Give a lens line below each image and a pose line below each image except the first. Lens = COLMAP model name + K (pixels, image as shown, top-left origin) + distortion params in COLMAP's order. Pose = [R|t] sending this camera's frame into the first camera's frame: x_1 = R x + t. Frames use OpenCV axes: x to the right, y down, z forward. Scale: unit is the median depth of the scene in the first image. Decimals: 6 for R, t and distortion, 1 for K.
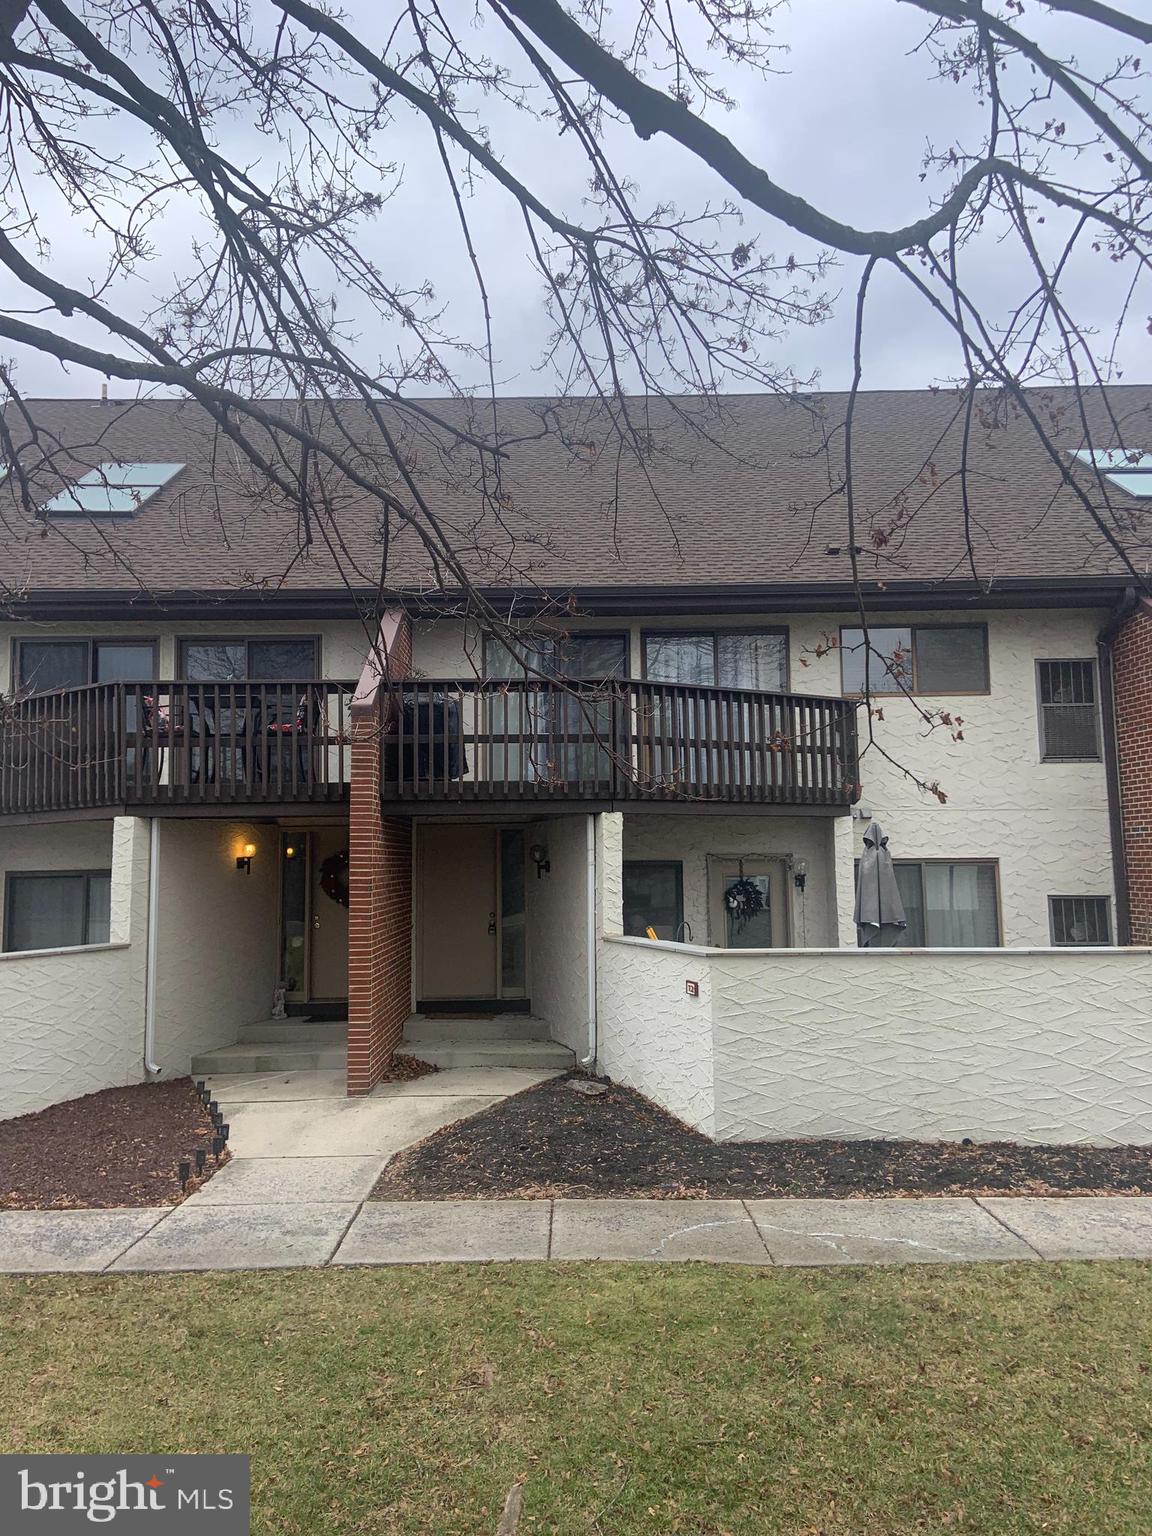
lens RADIAL K [[1144.4, 0, 592.9], [0, 1144.4, 771.0], [0, 0, 1]] dist [0.107352, -0.120308]
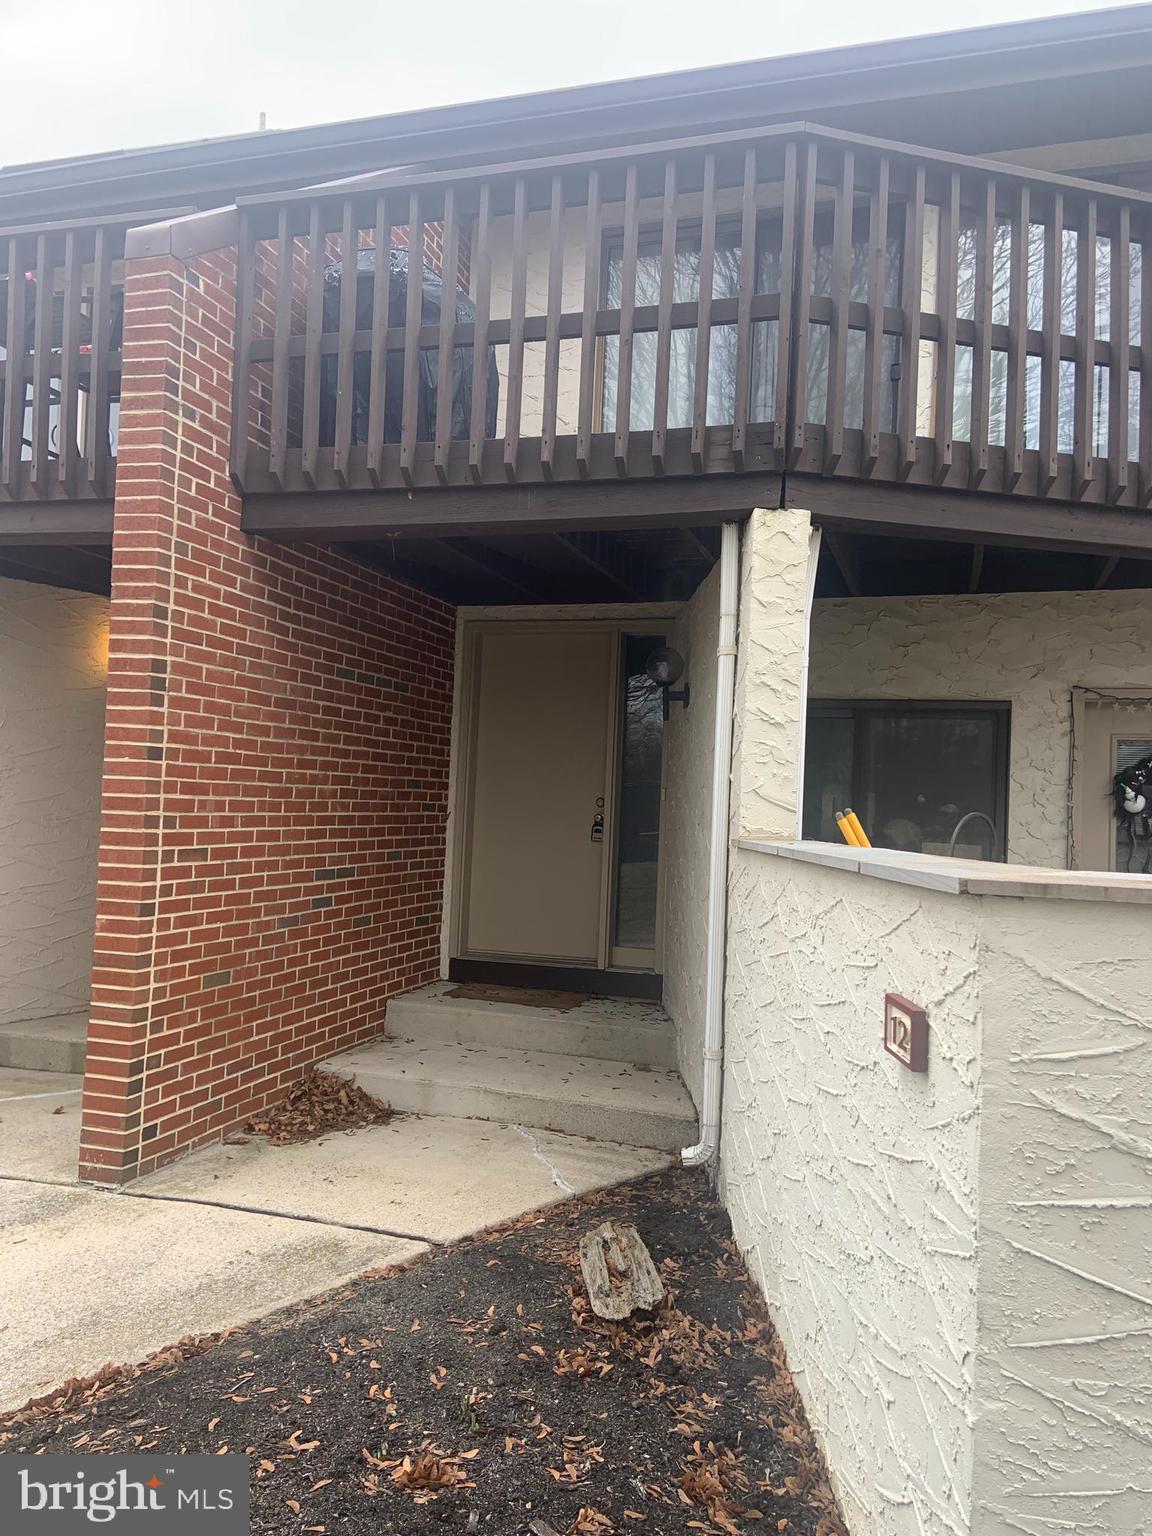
lens RADIAL K [[1144.4, 0, 592.9], [0, 1144.4, 771.0], [0, 0, 1]] dist [0.107352, -0.120308]
pose [[0.948424, 0.036664, -0.314876, 0.079101], [-0.022205, 0.998533, 0.049388, 0.102982], [0.316225, -0.039849, 0.947847, 0.618510]]
